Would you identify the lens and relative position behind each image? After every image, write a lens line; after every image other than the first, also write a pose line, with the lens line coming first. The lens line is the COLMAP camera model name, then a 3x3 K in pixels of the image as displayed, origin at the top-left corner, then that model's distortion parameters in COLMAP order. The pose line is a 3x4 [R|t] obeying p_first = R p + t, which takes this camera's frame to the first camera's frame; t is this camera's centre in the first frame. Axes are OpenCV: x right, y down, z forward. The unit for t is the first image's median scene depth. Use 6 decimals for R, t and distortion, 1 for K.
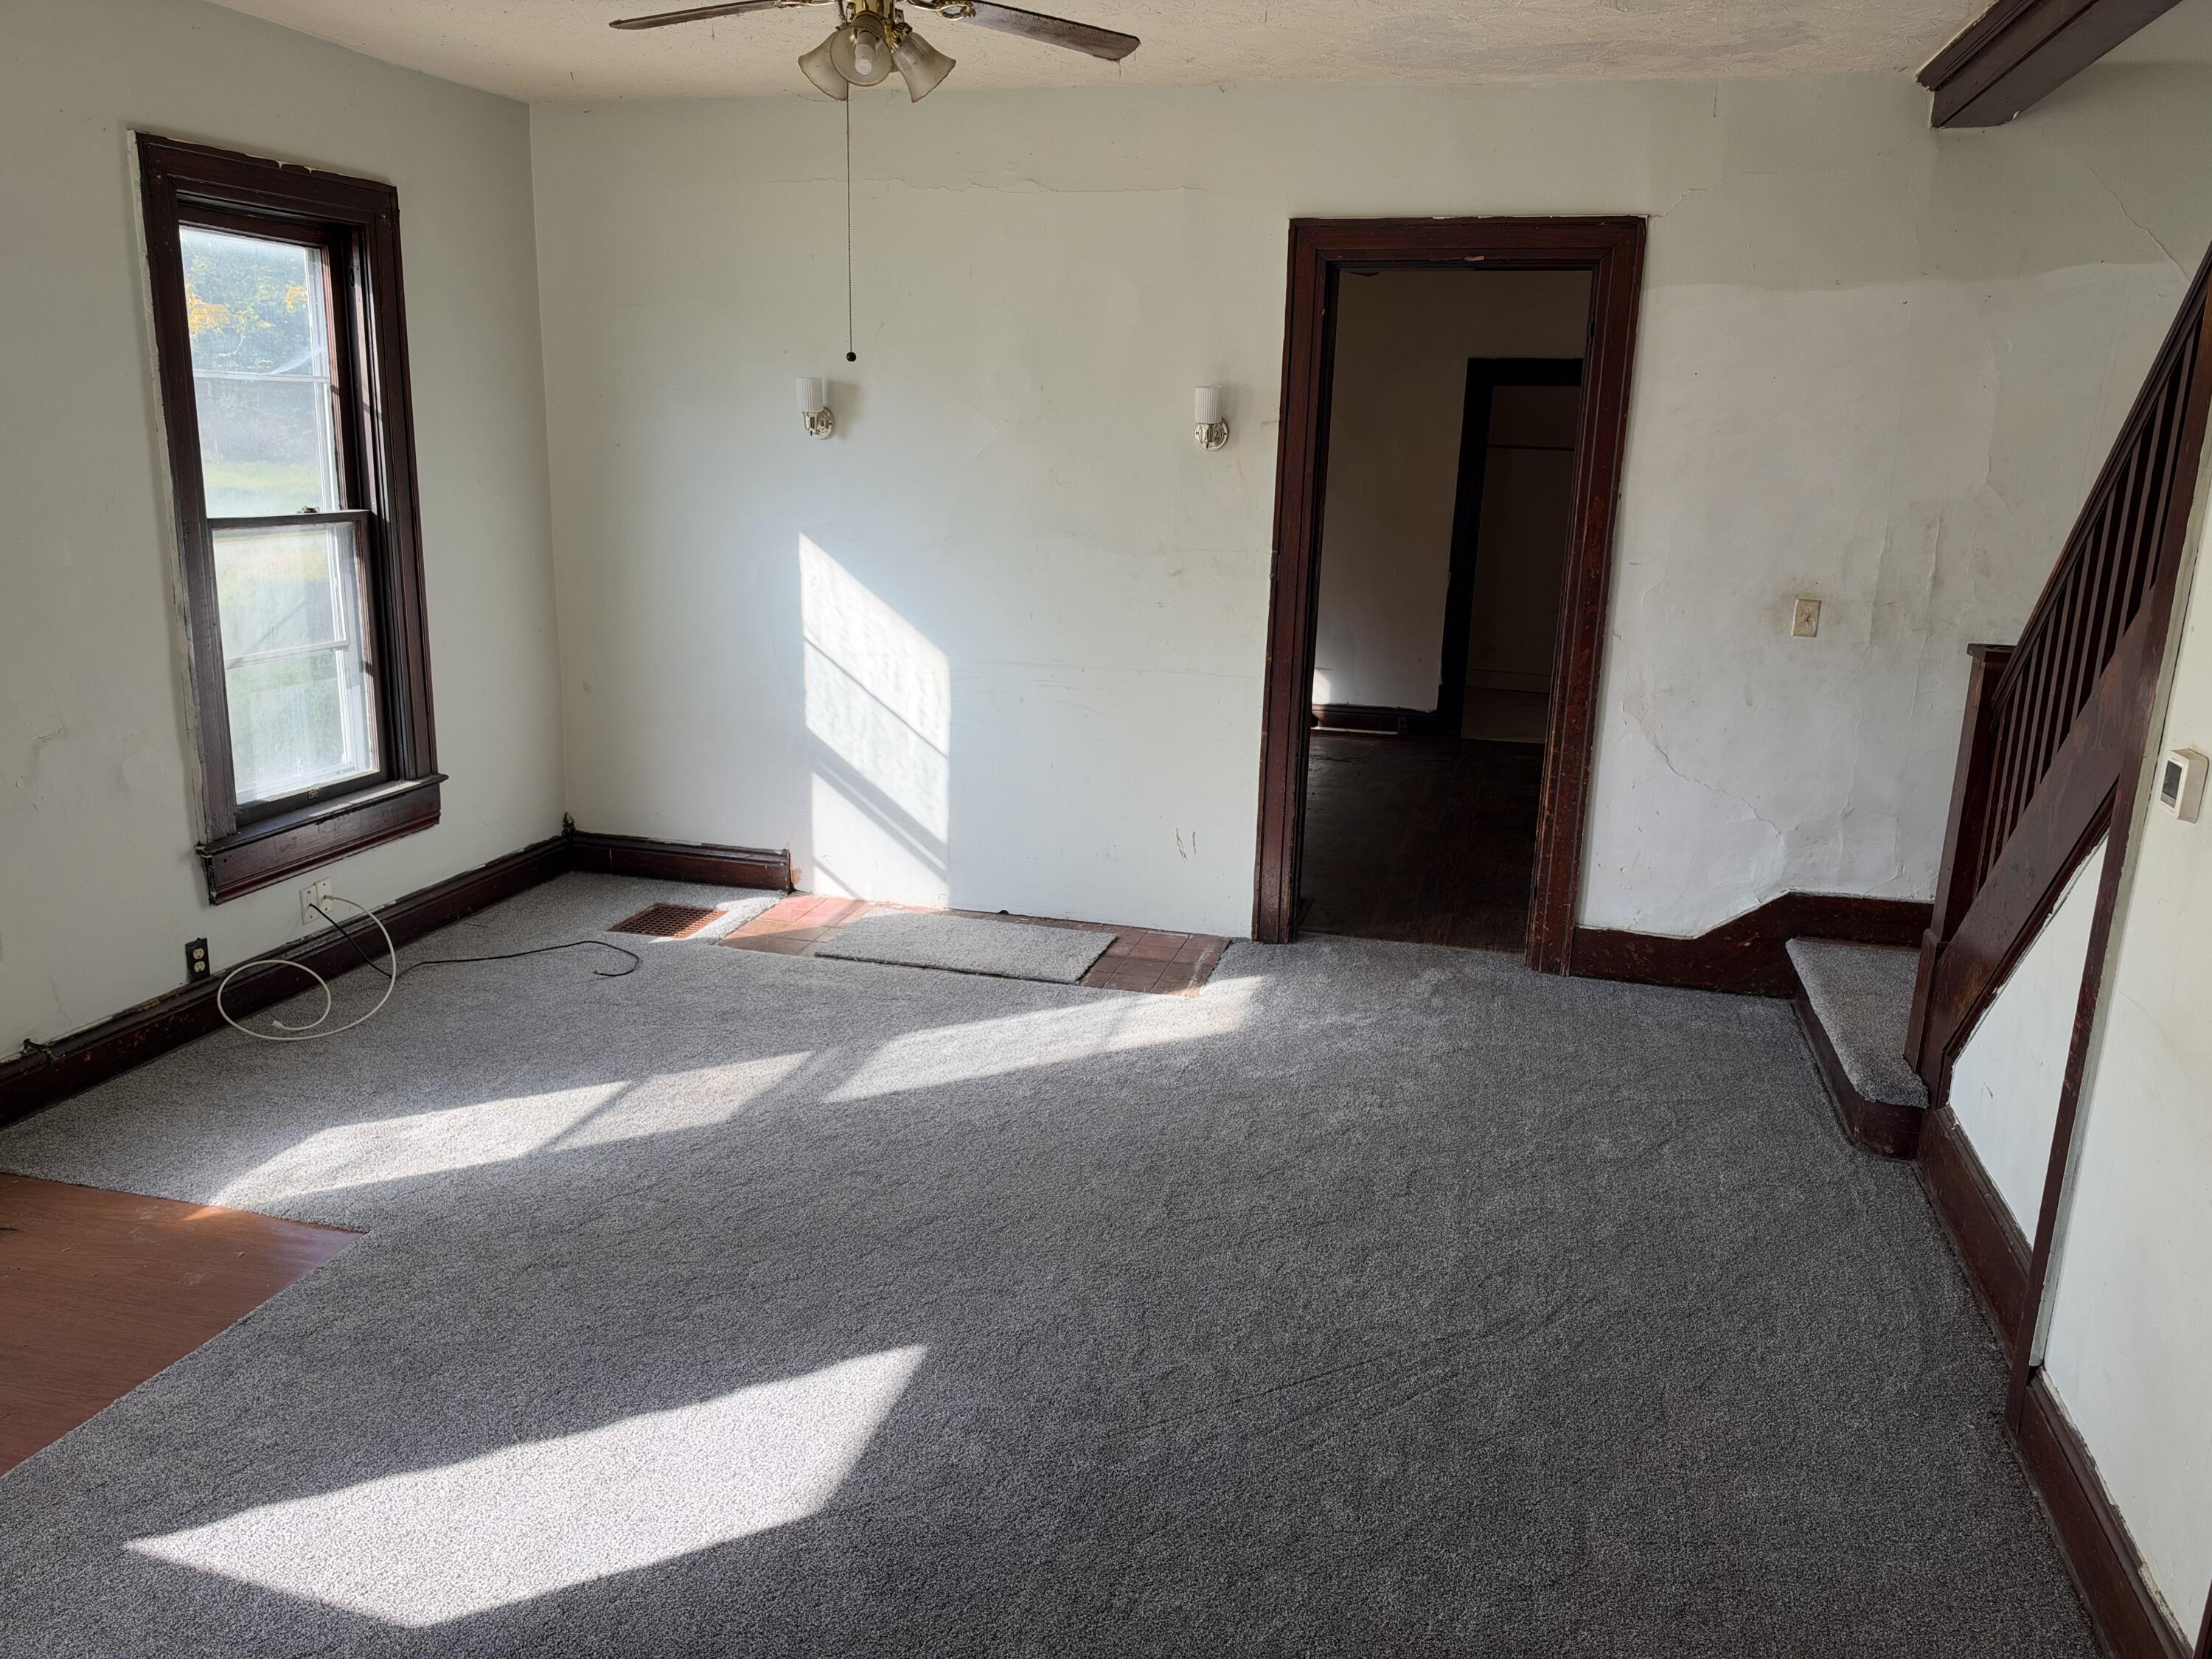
lens RADIAL K [[1581.1, 0, 1106.0], [0, 1581.1, 829.5], [0, 0, 1]] dist [0.005481, -0.053708]
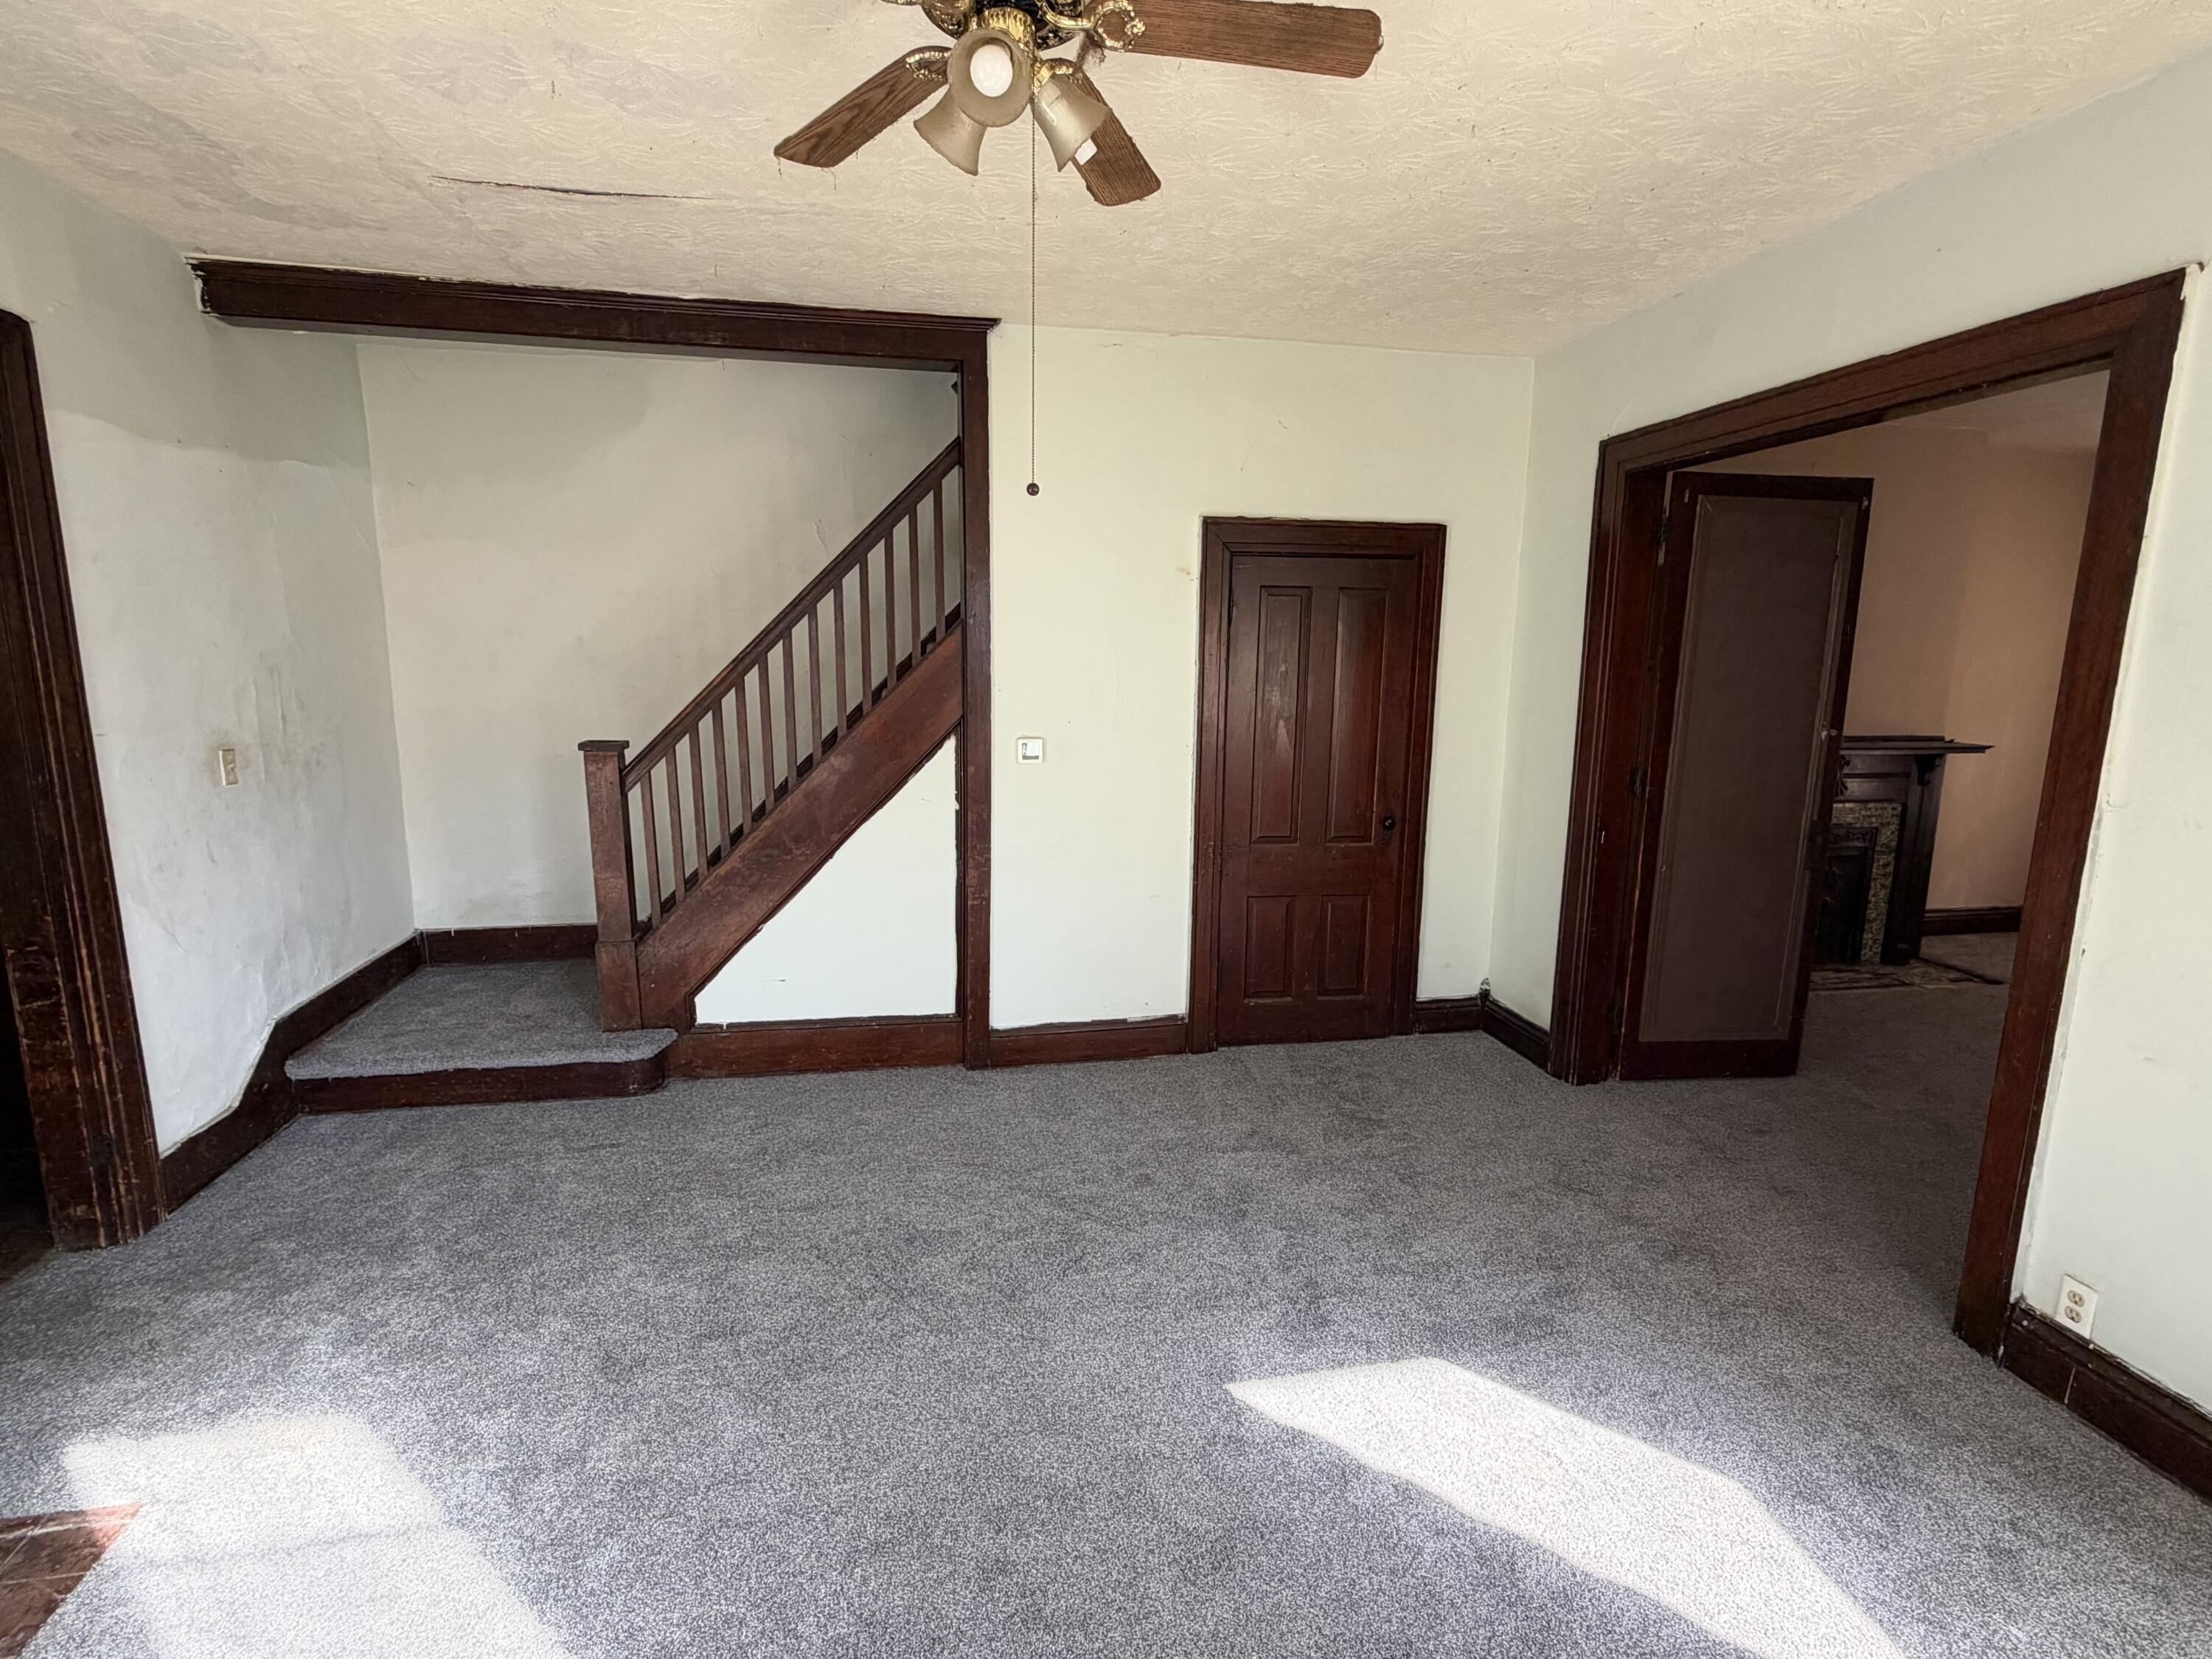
lens RADIAL K [[1016.1, 0, 1106.0], [0, 1016.1, 829.5], [0, 0, 1]] dist [0.000177, 0.000018]
pose [[-0.445243, -0.179956, 0.877140, -0.404128], [0.190355, 0.938181, 0.289105, -0.178907], [-0.874942, 0.295689, -0.383463, 0.769227]]
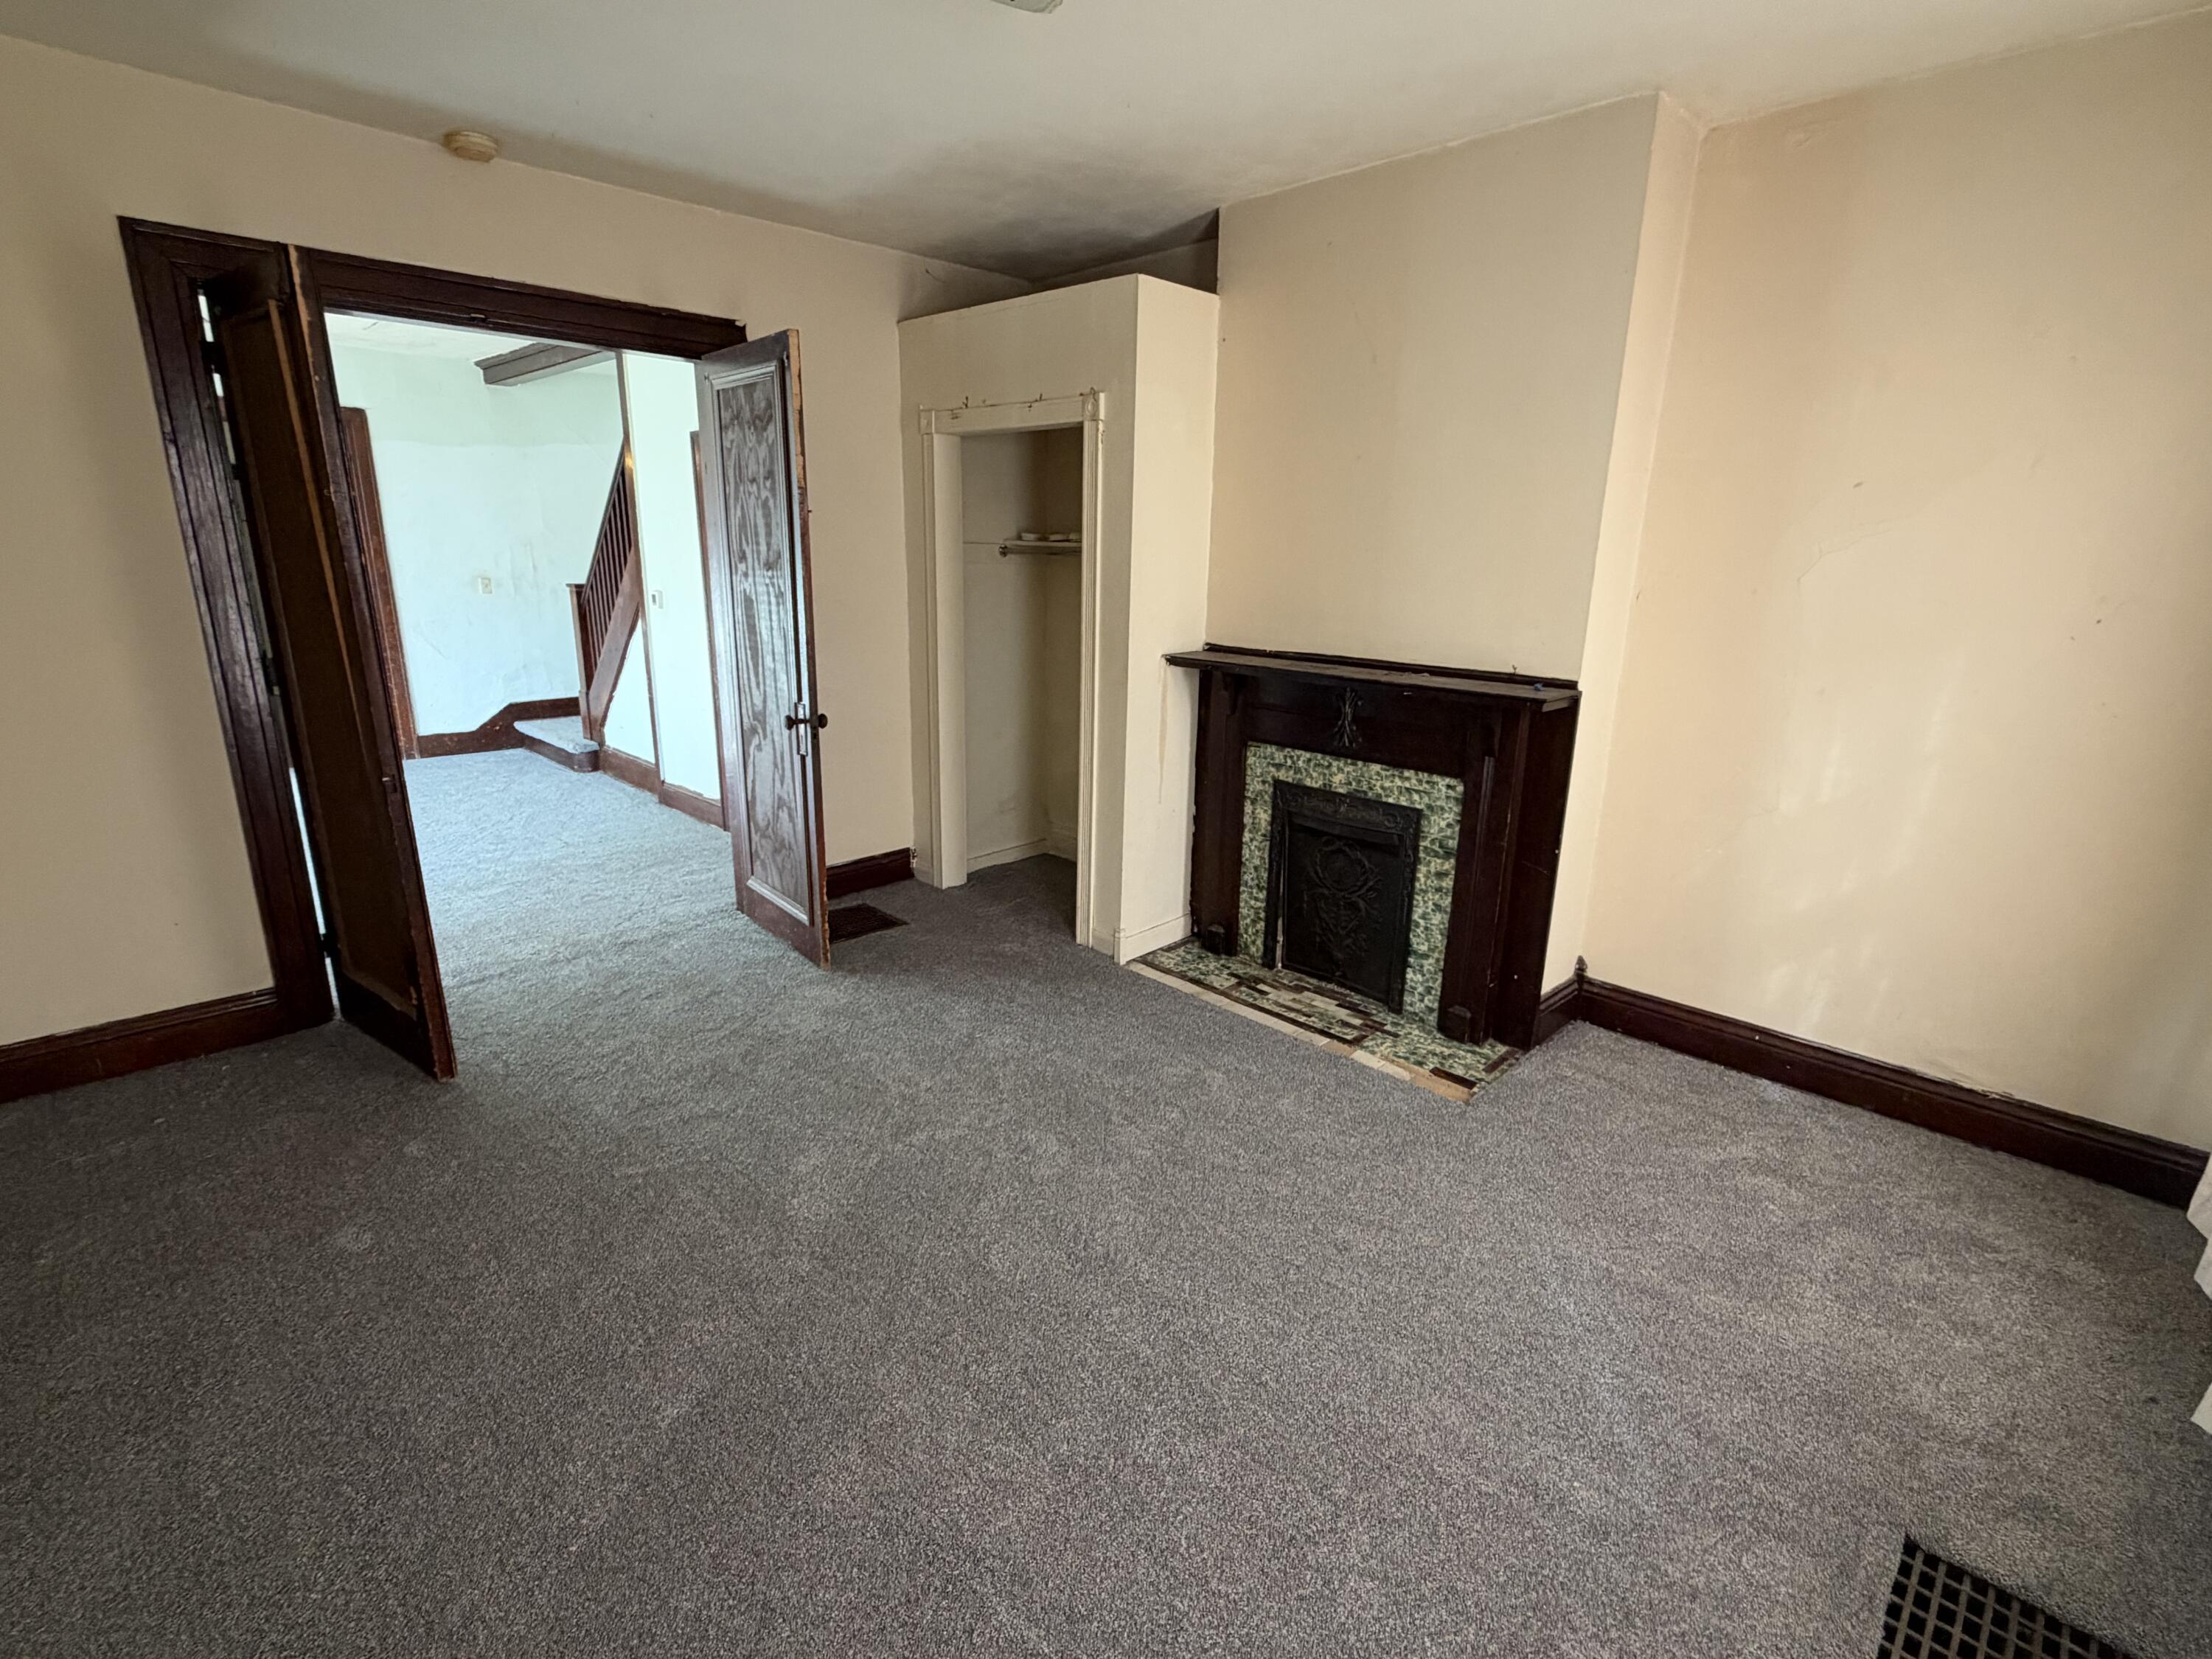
lens RADIAL K [[1016.1, 0, 1106.0], [0, 1016.1, 829.5], [0, 0, 1]] dist [0.000177, 0.000018]
pose [[0.480875, -0.253363, 0.839384, -0.507852], [0.203789, 0.963419, 0.174053, 0.150351], [-0.852777, 0.087360, 0.514917, -0.588352]]
